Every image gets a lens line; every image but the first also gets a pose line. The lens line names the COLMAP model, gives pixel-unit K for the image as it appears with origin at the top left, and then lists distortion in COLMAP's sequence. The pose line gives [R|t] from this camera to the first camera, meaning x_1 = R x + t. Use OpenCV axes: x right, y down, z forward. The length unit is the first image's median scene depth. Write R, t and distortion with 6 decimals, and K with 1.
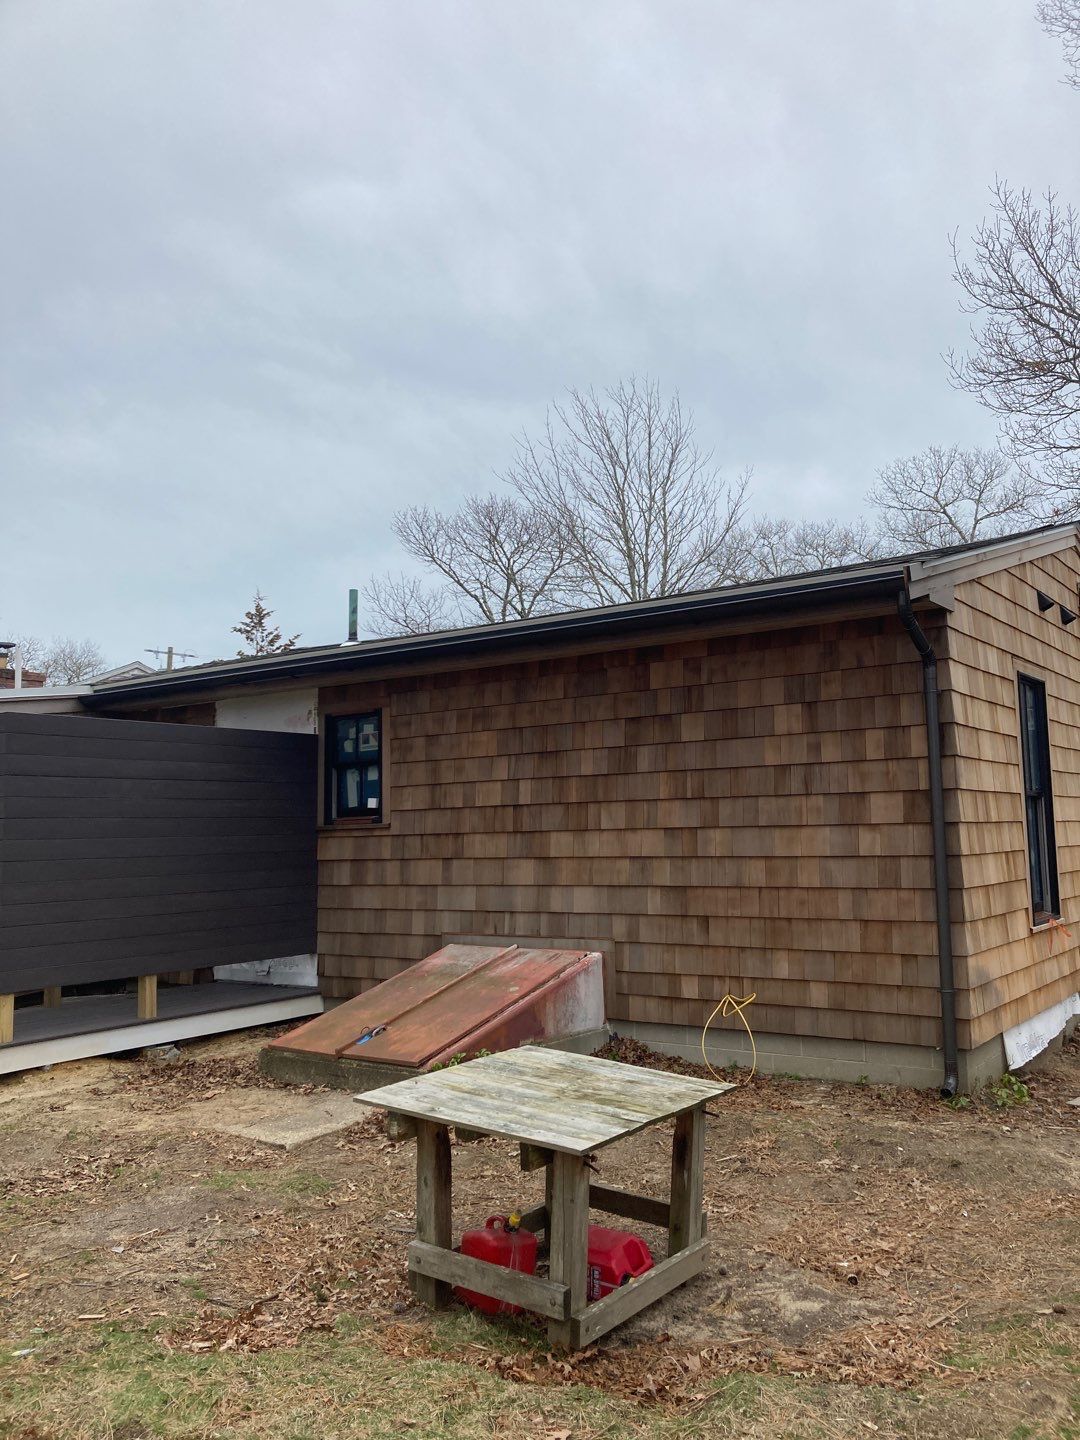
lens RADIAL K [[1166.8, 0, 539.6], [0, 1166.8, 718.9], [0, 0, 1]] dist [0.024048, -0.002805]
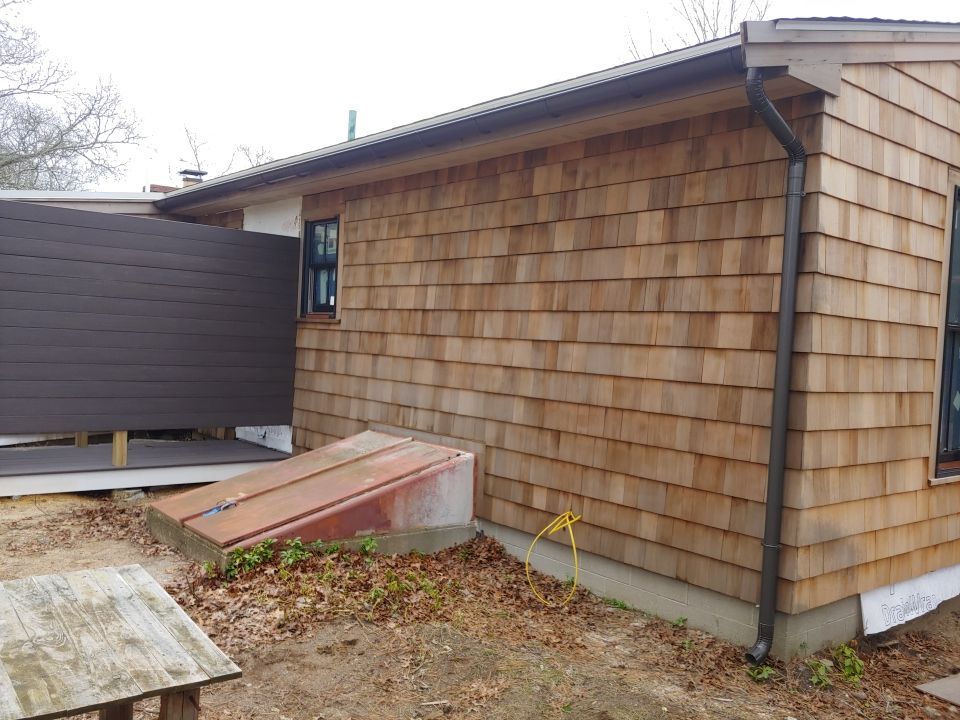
lens RADIAL K [[847.9, 0, 452.5], [0, 847.9, 373.0], [0, 0, 1]] dist [0.072737, -0.120318]
pose [[0.963666, 0.083077, -0.253861, 0.235963], [-0.047643, 0.988622, 0.142674, 0.024133], [0.262825, -0.125395, 0.956660, 0.304687]]
